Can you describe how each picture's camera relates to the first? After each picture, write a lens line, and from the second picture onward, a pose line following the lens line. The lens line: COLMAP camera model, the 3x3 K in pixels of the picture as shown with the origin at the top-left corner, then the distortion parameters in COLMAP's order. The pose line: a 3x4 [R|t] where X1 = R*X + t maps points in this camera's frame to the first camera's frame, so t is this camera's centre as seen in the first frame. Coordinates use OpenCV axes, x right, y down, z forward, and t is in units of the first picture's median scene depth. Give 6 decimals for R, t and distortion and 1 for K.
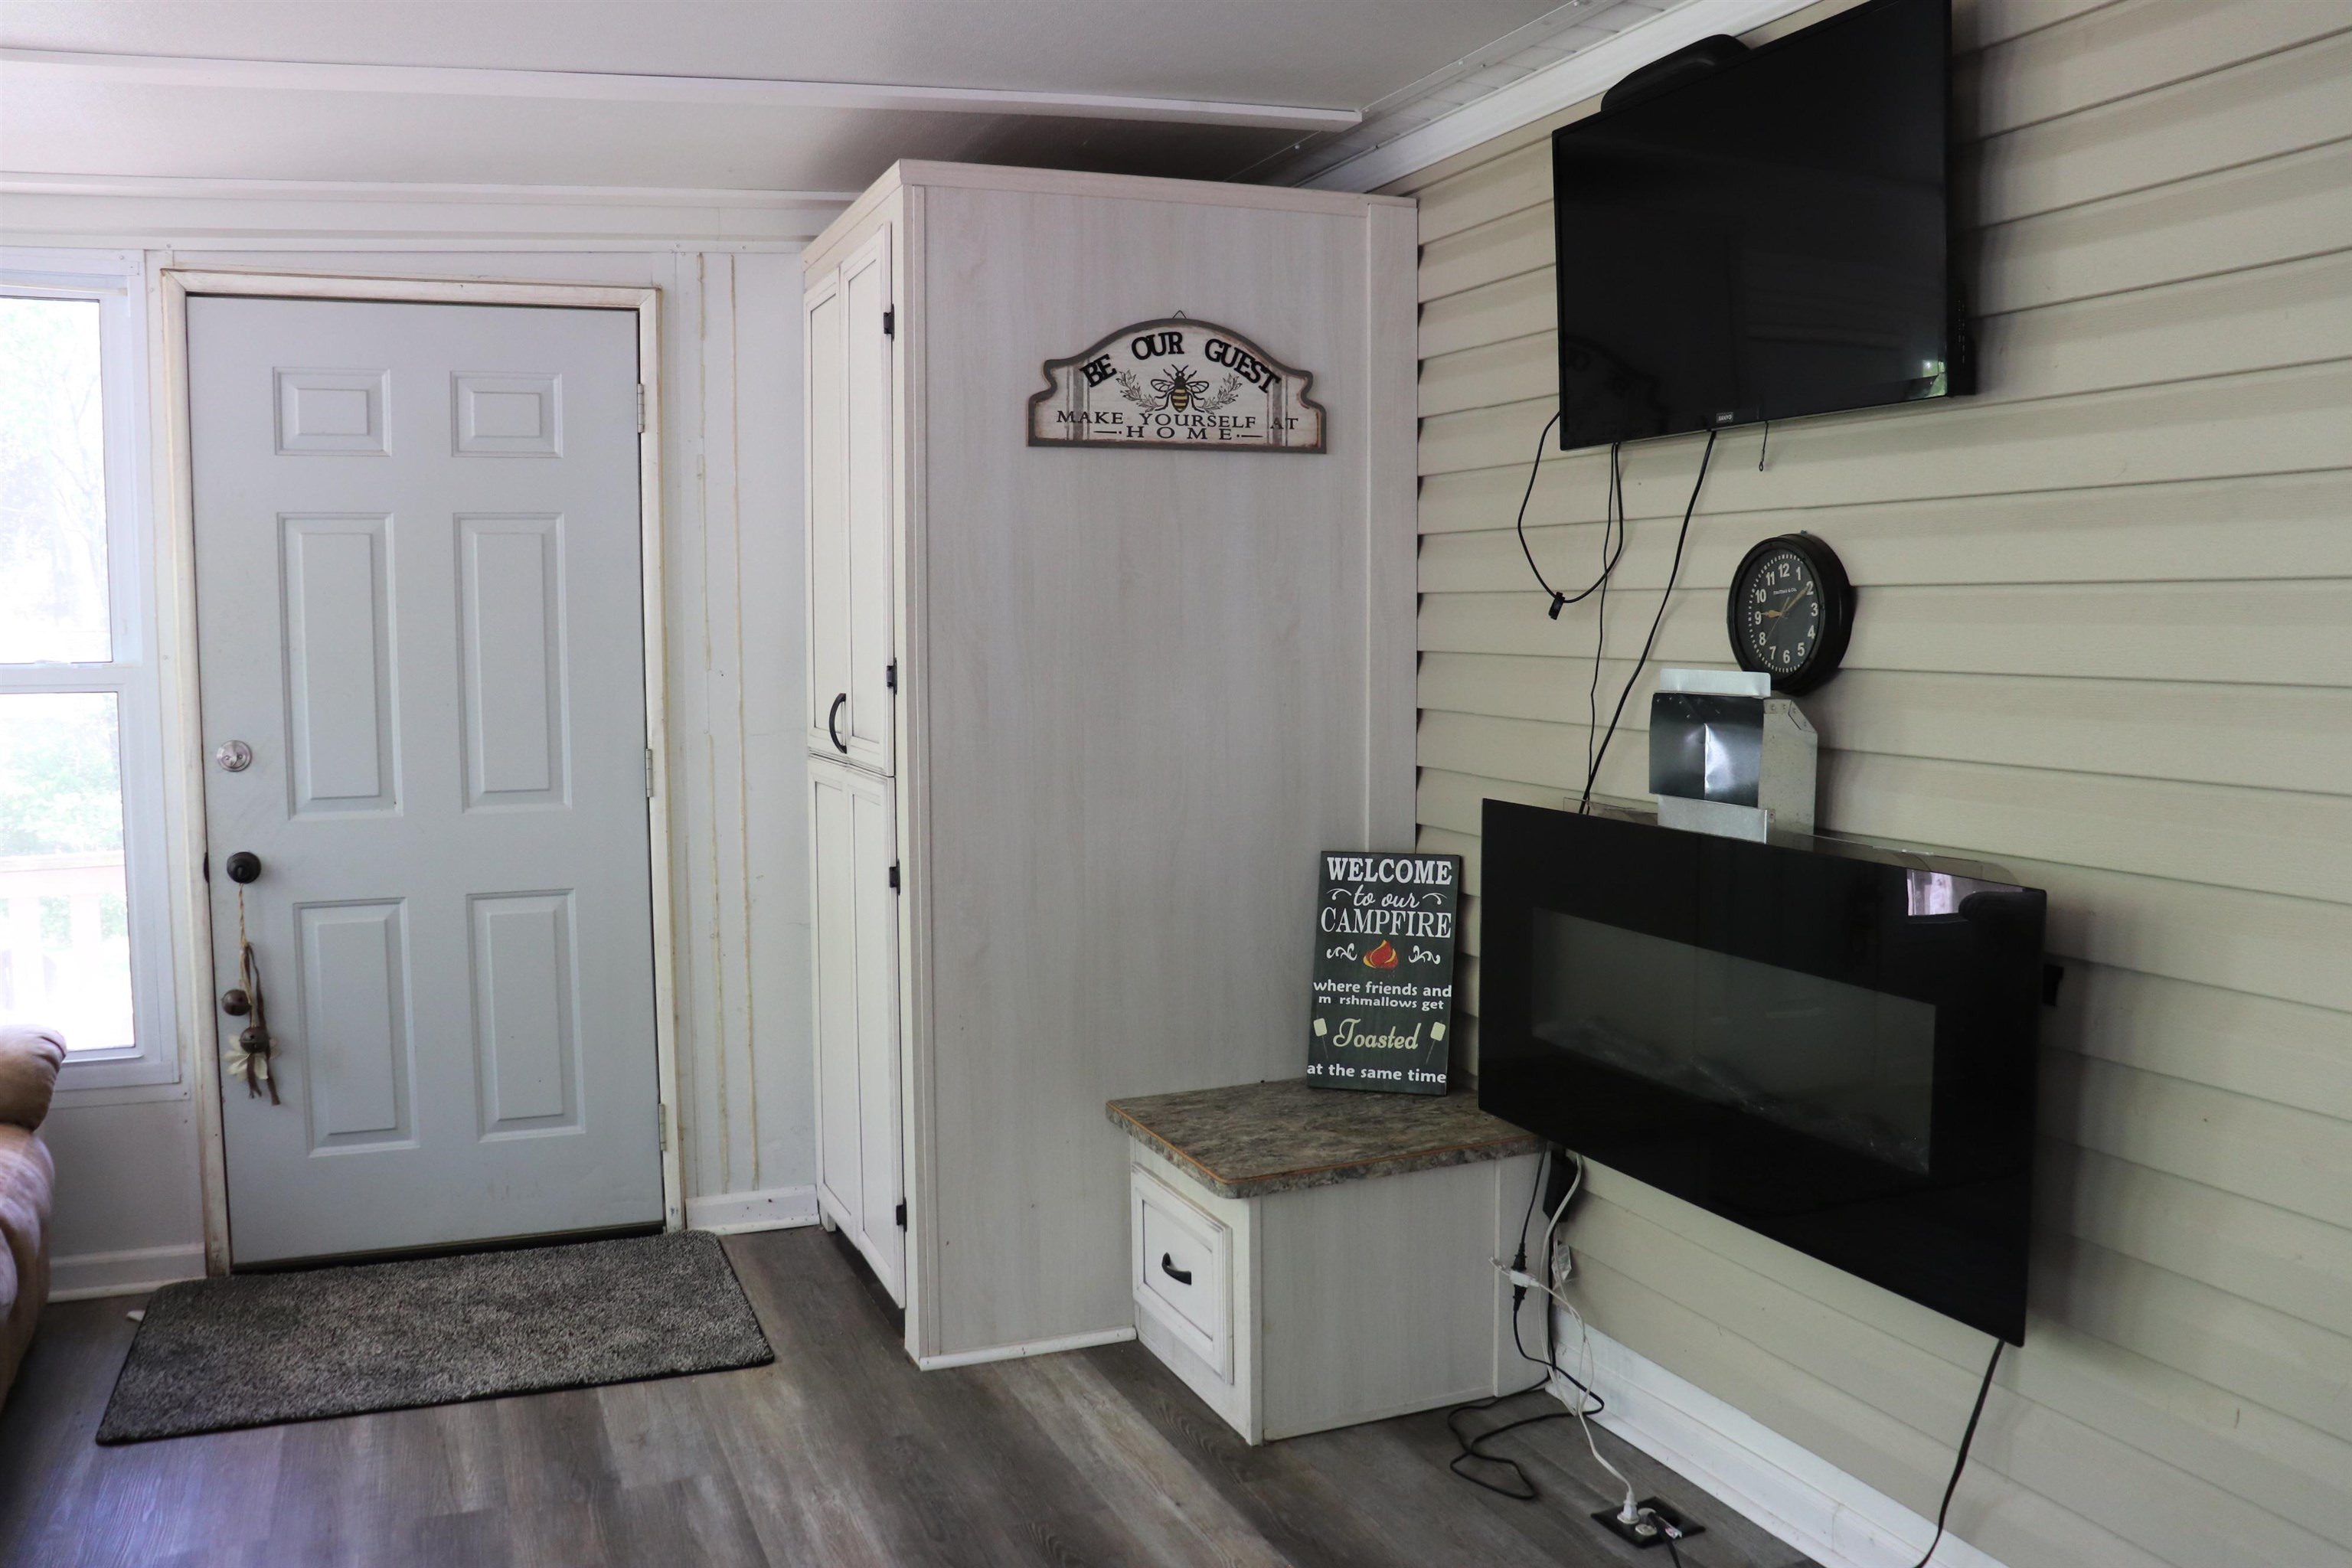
lens RADIAL K [[1940.2, 0, 1187.8], [0, 1940.2, 786.7], [0, 0, 1]] dist [-0.175473, 0.161679]
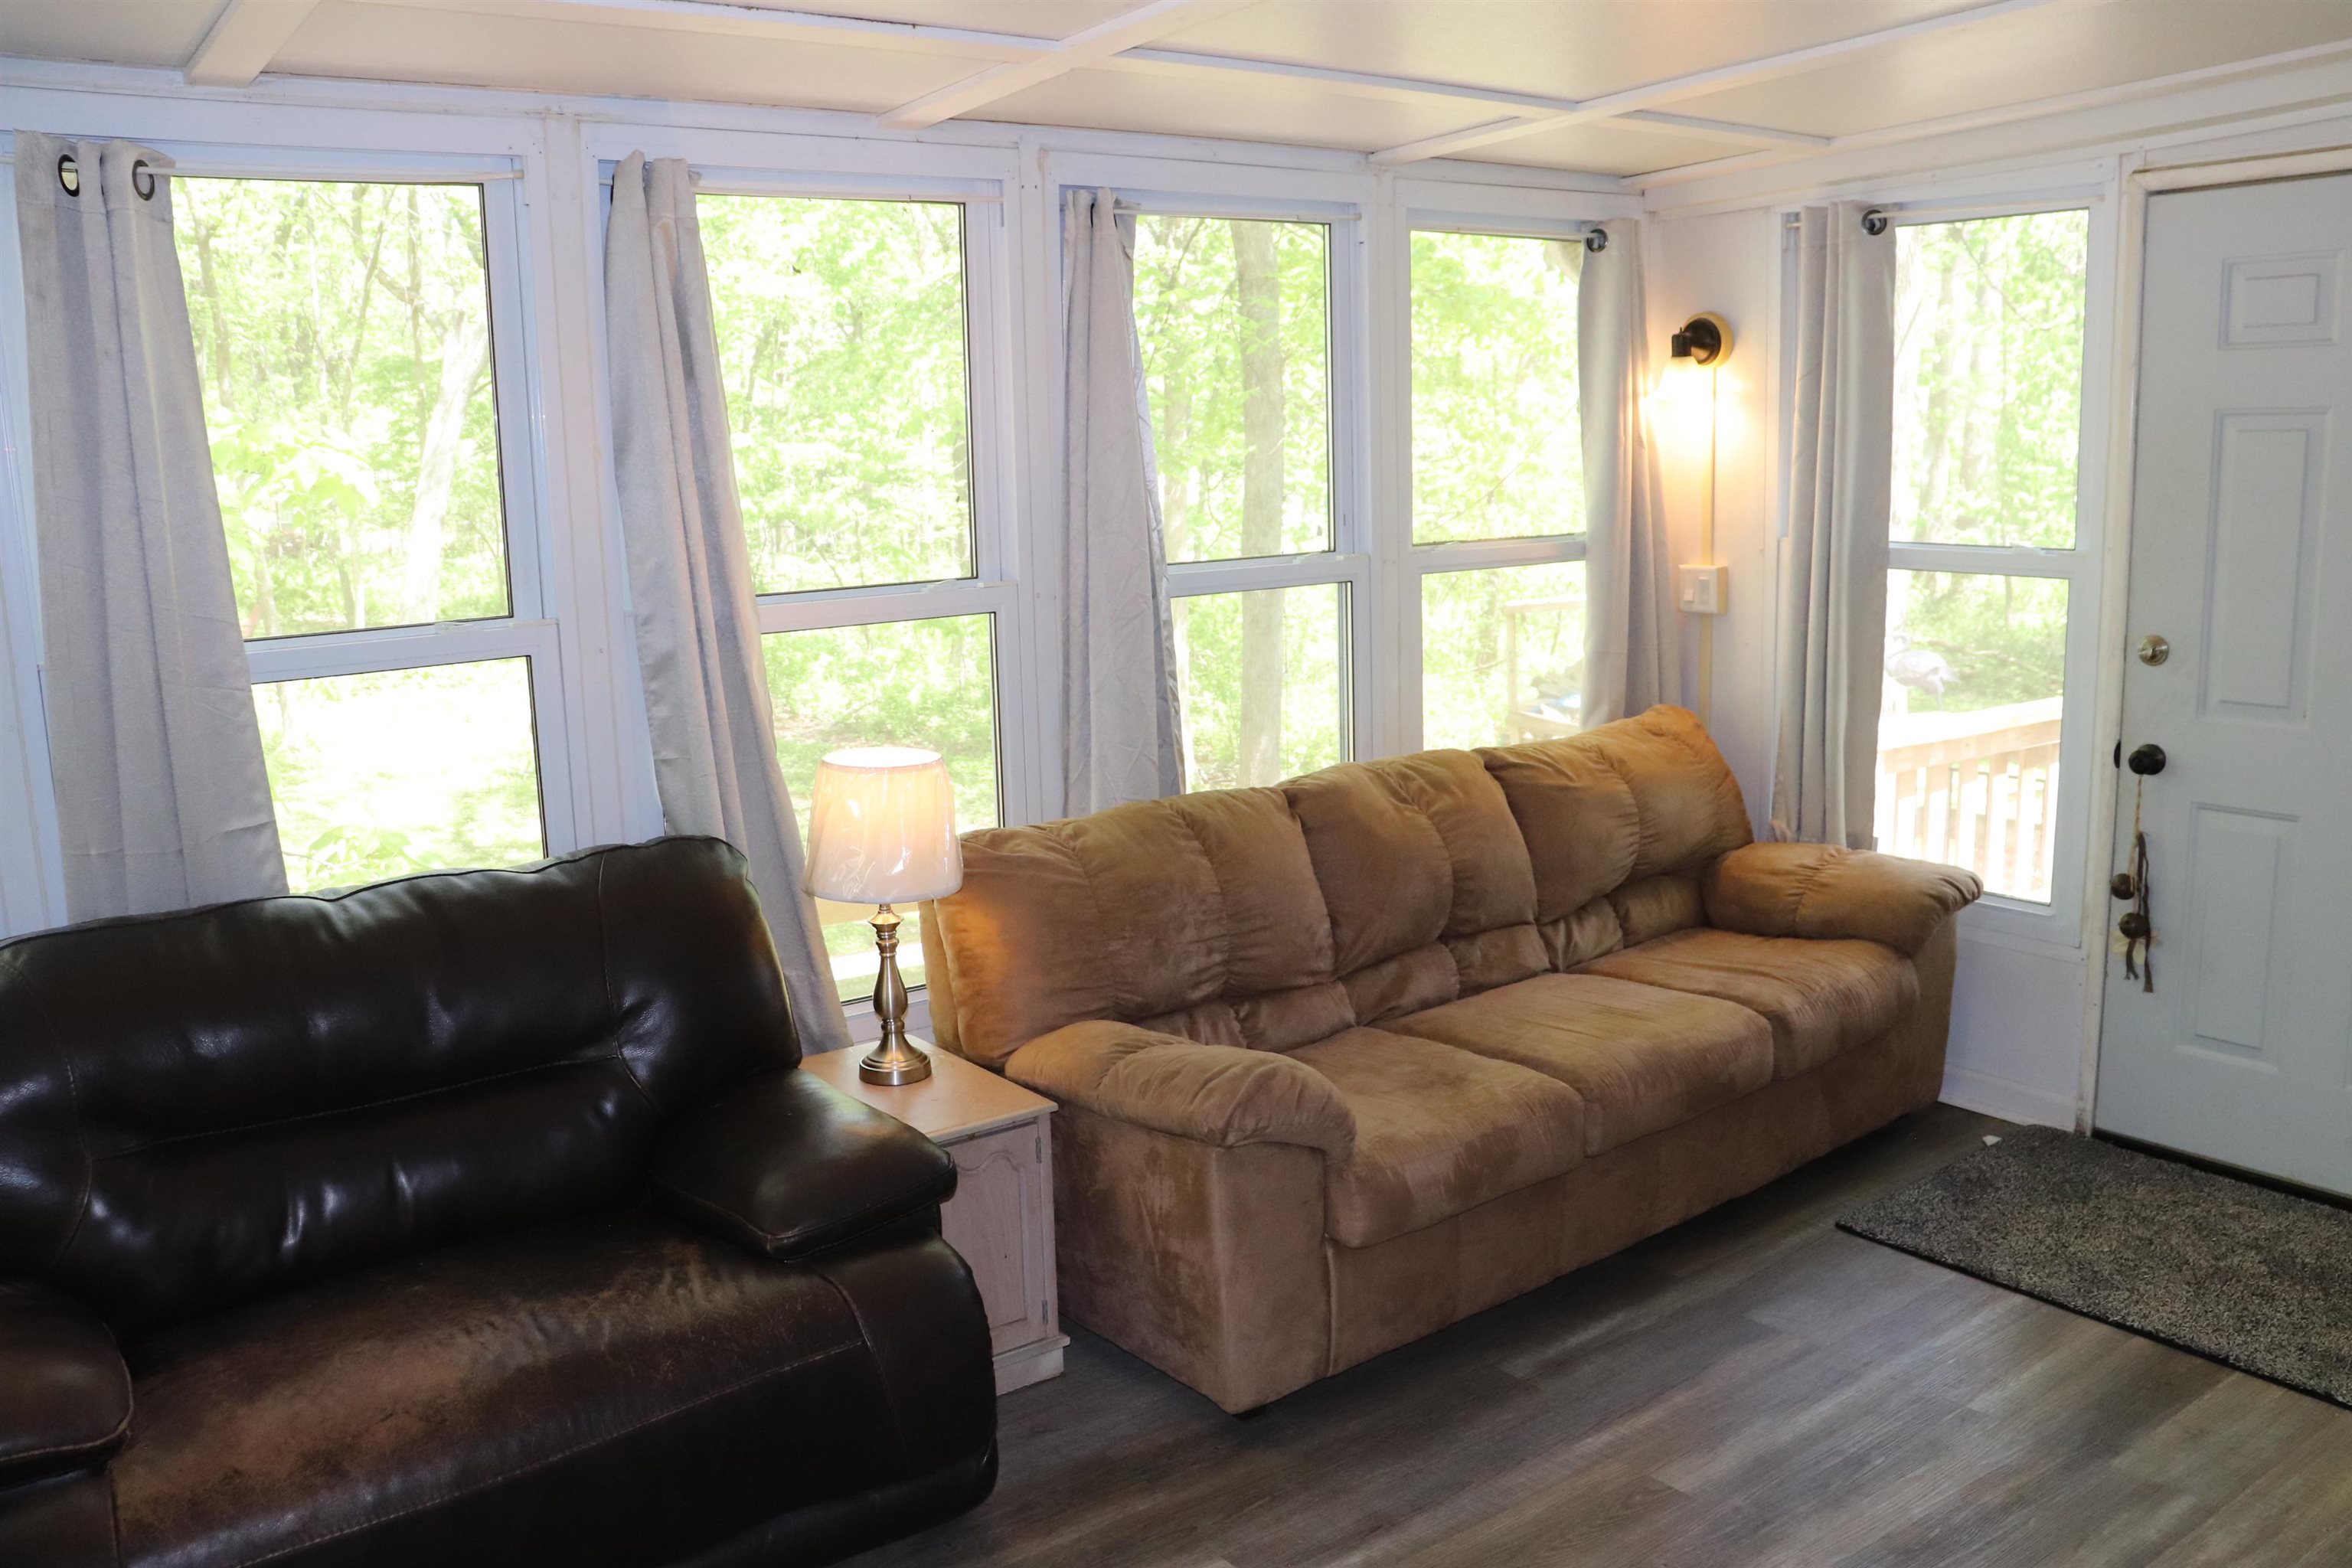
lens RADIAL K [[1940.2, 0, 1187.8], [0, 1940.2, 786.7], [0, 0, 1]] dist [-0.175473, 0.161679]
pose [[0.260461, 0.171026, -0.950216, 0.338828], [-0.056909, 0.985194, 0.161722, -0.078629], [0.963806, 0.011954, 0.266337, 0.222740]]
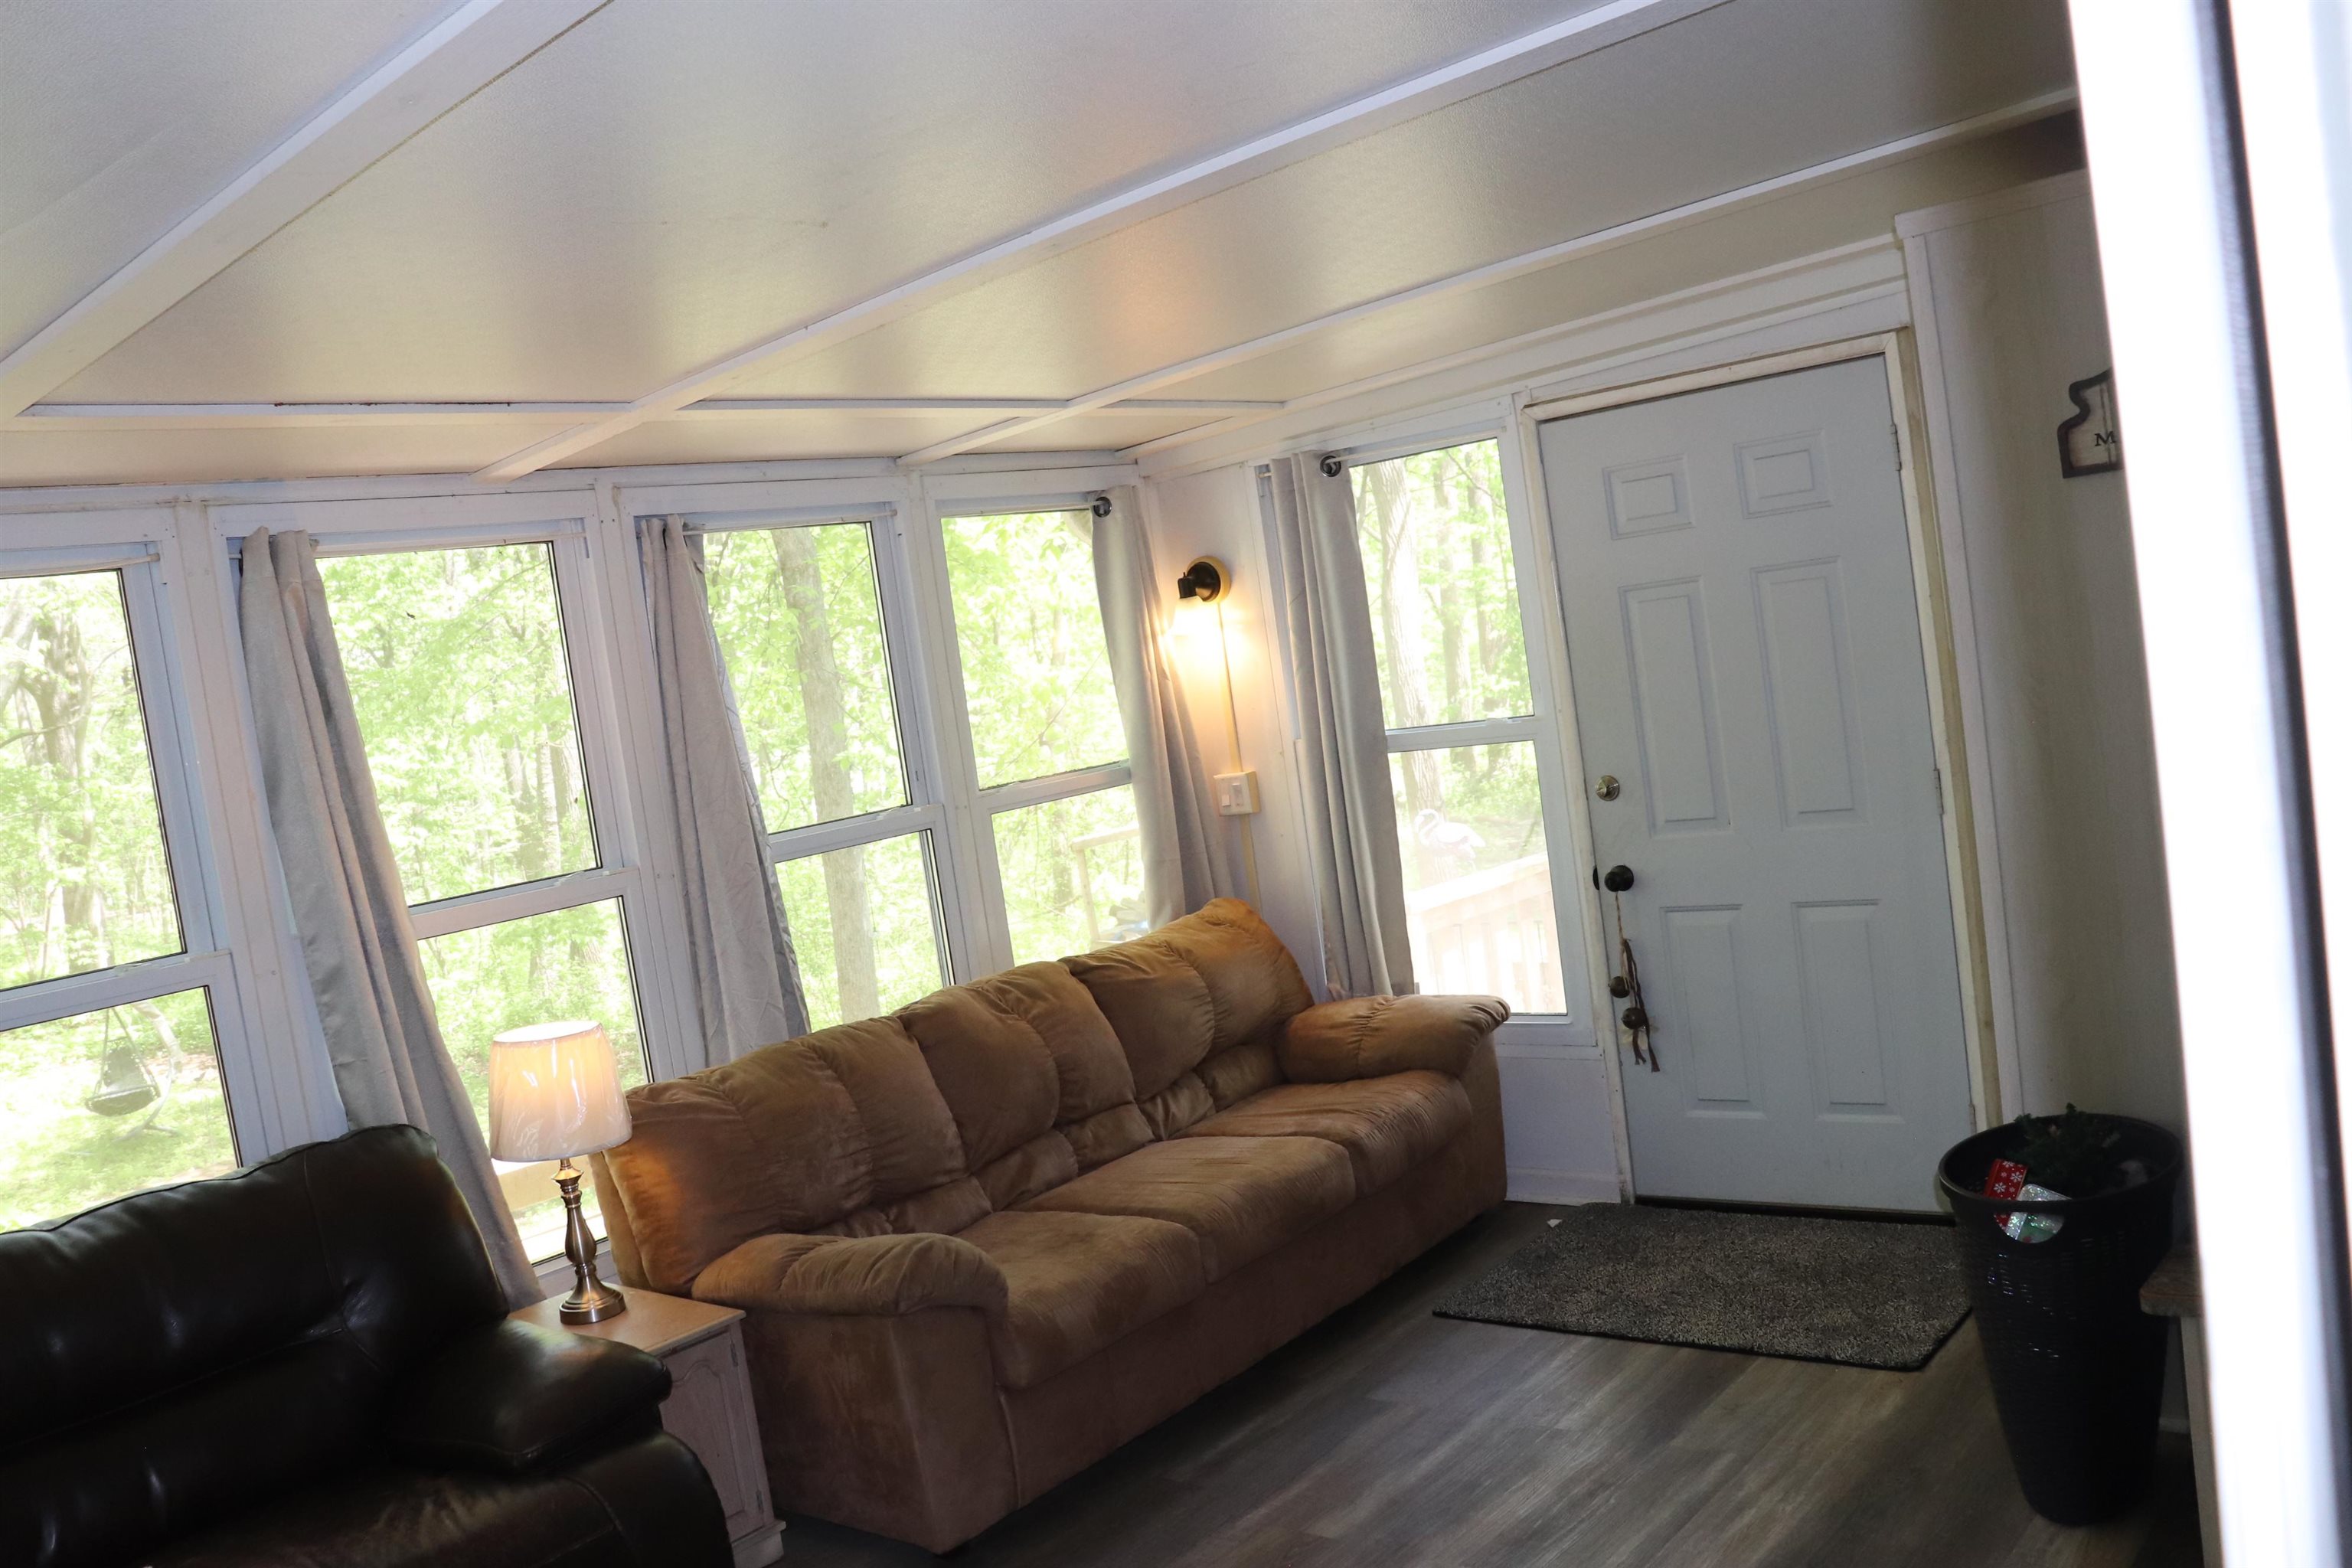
lens RADIAL K [[1940.2, 0, 1187.8], [0, 1940.2, 786.7], [0, 0, 1]] dist [-0.175473, 0.161679]
pose [[0.471516, -0.002953, -0.881853, 0.479296], [0.066455, 0.997270, 0.032193, -0.076910], [0.879350, -0.073783, 0.470425, 0.163753]]
